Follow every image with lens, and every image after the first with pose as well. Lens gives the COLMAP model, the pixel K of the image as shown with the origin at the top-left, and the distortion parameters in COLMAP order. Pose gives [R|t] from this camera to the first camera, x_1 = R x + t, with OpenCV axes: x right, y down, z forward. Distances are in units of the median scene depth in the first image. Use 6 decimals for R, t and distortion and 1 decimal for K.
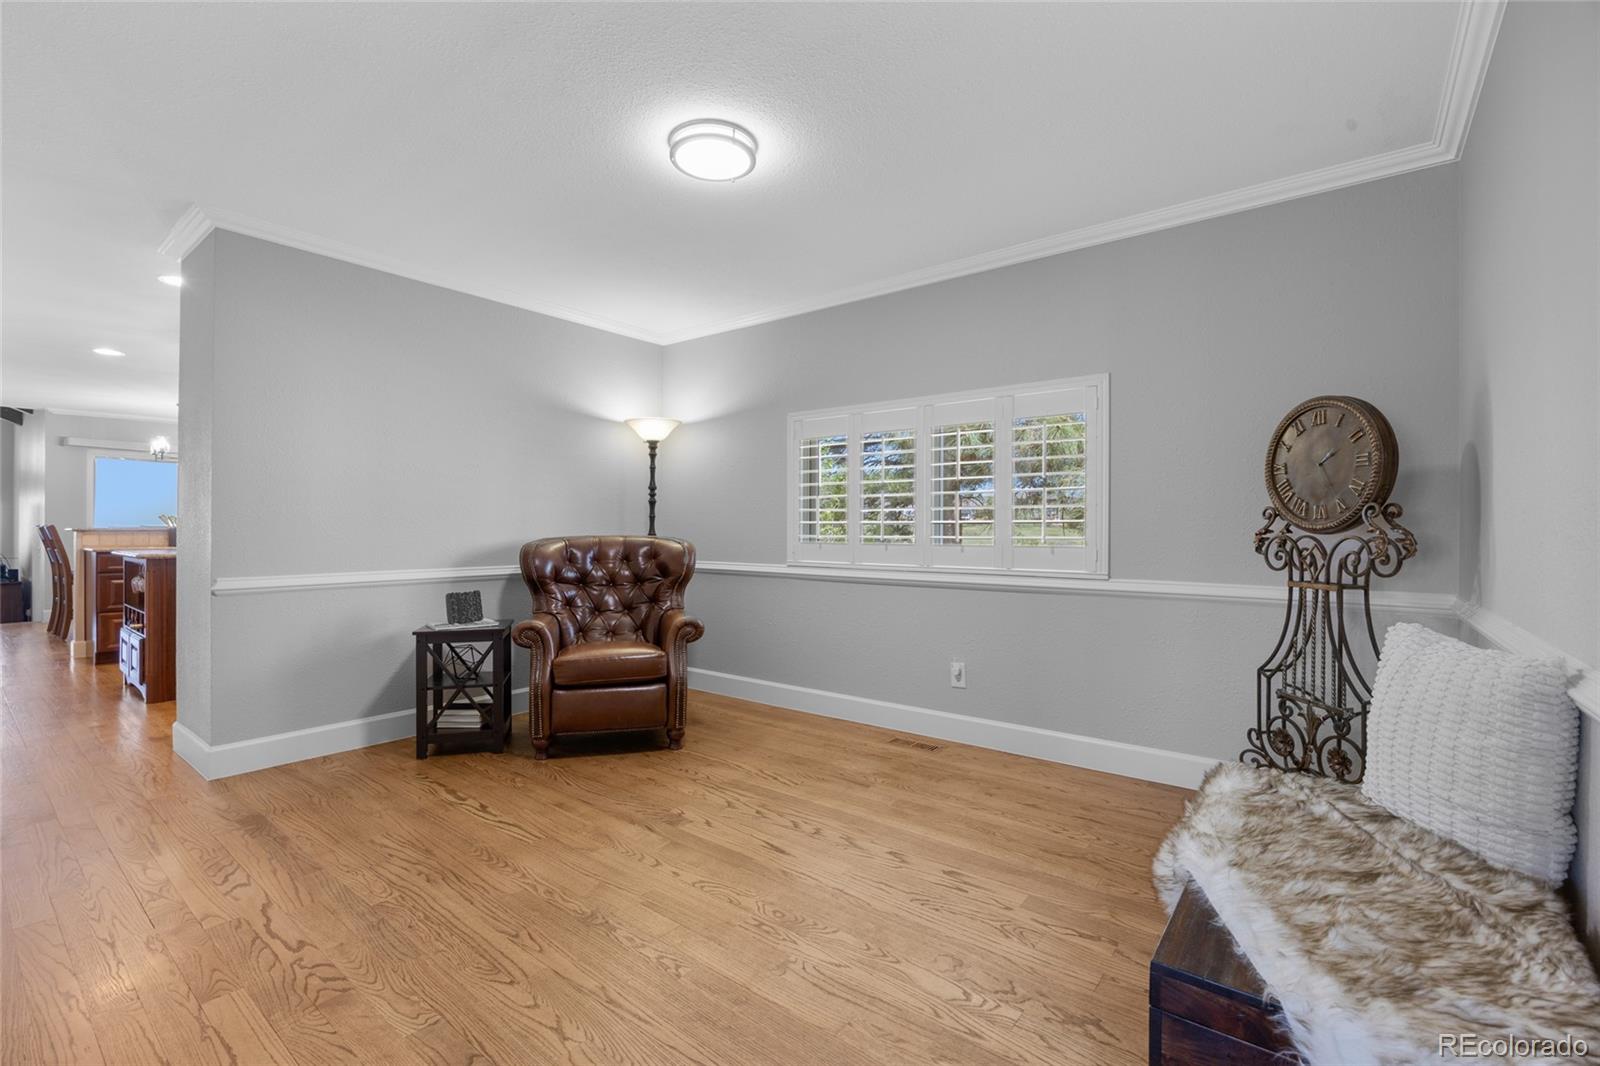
lens RADIAL K [[706.3, 0, 796.3], [0, 706.3, 530.0], [0, 0, 1]] dist [-0.012957, 0.000917]
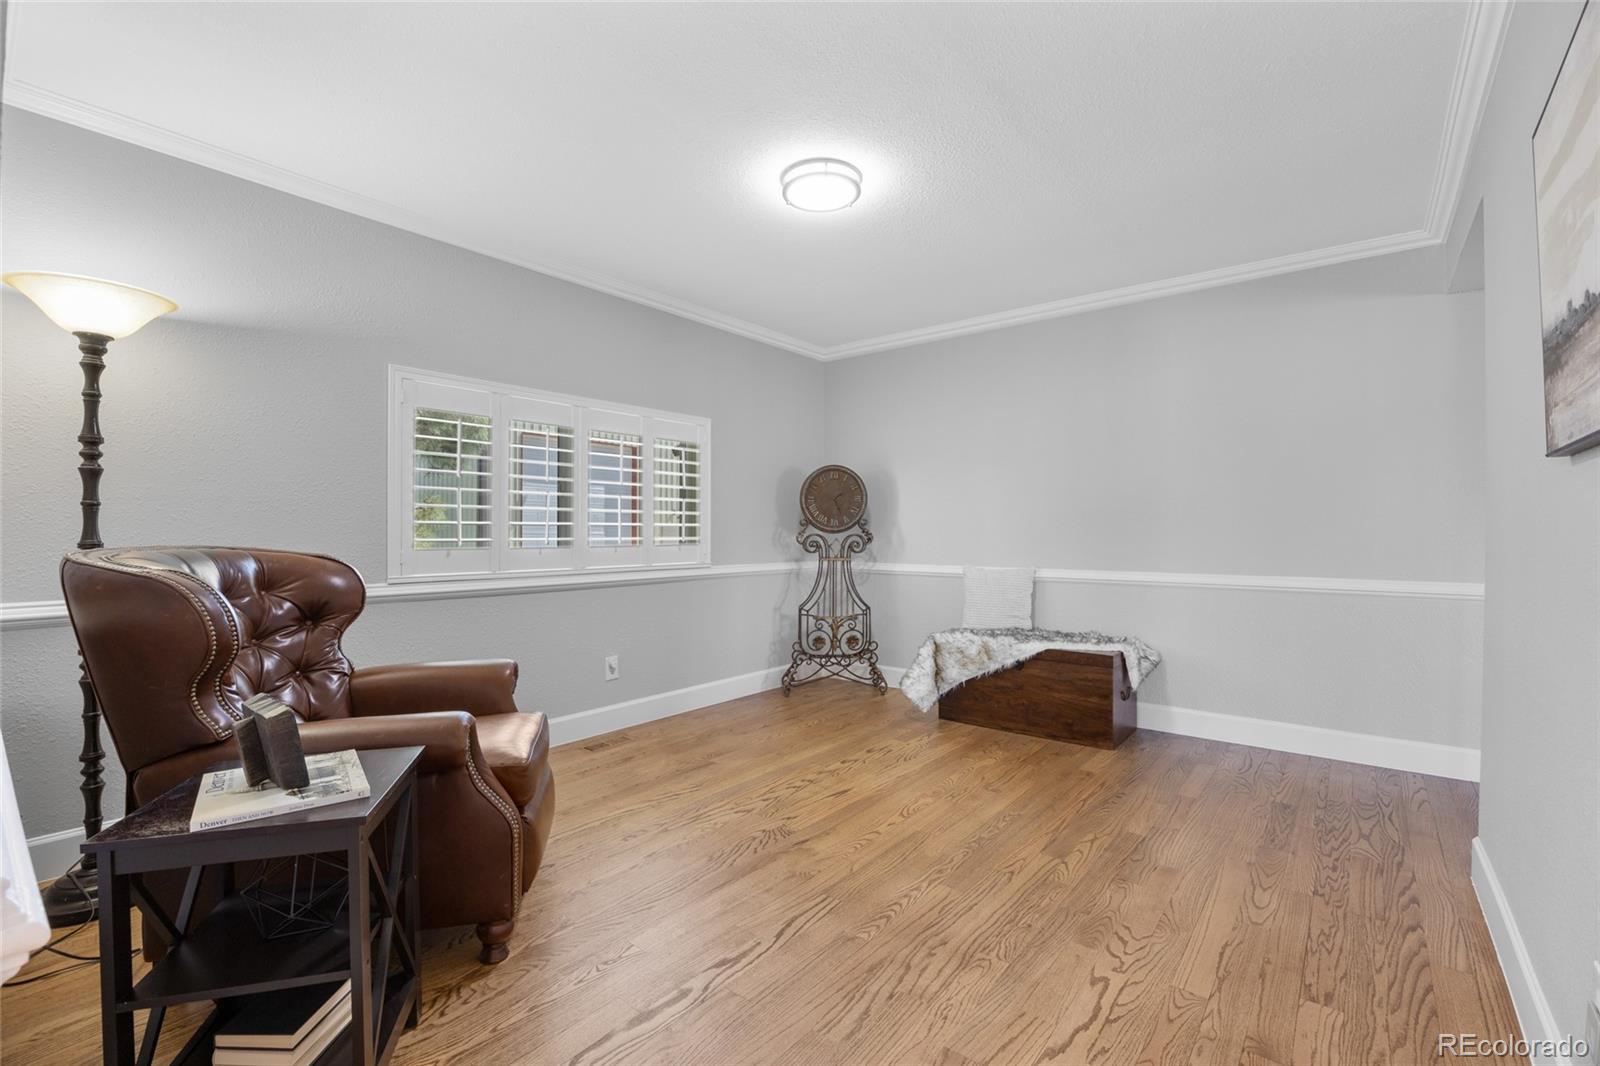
lens RADIAL K [[706.3, 0, 805.3], [0, 706.3, 541.6], [0, 0, 1]] dist [-0.012957, 0.000917]
pose [[-0.000499, -0.018580, 0.999827, -1.050604], [-0.001432, 0.999826, 0.018579, -0.006904], [-0.999999, -0.001422, -0.000525, 0.893688]]
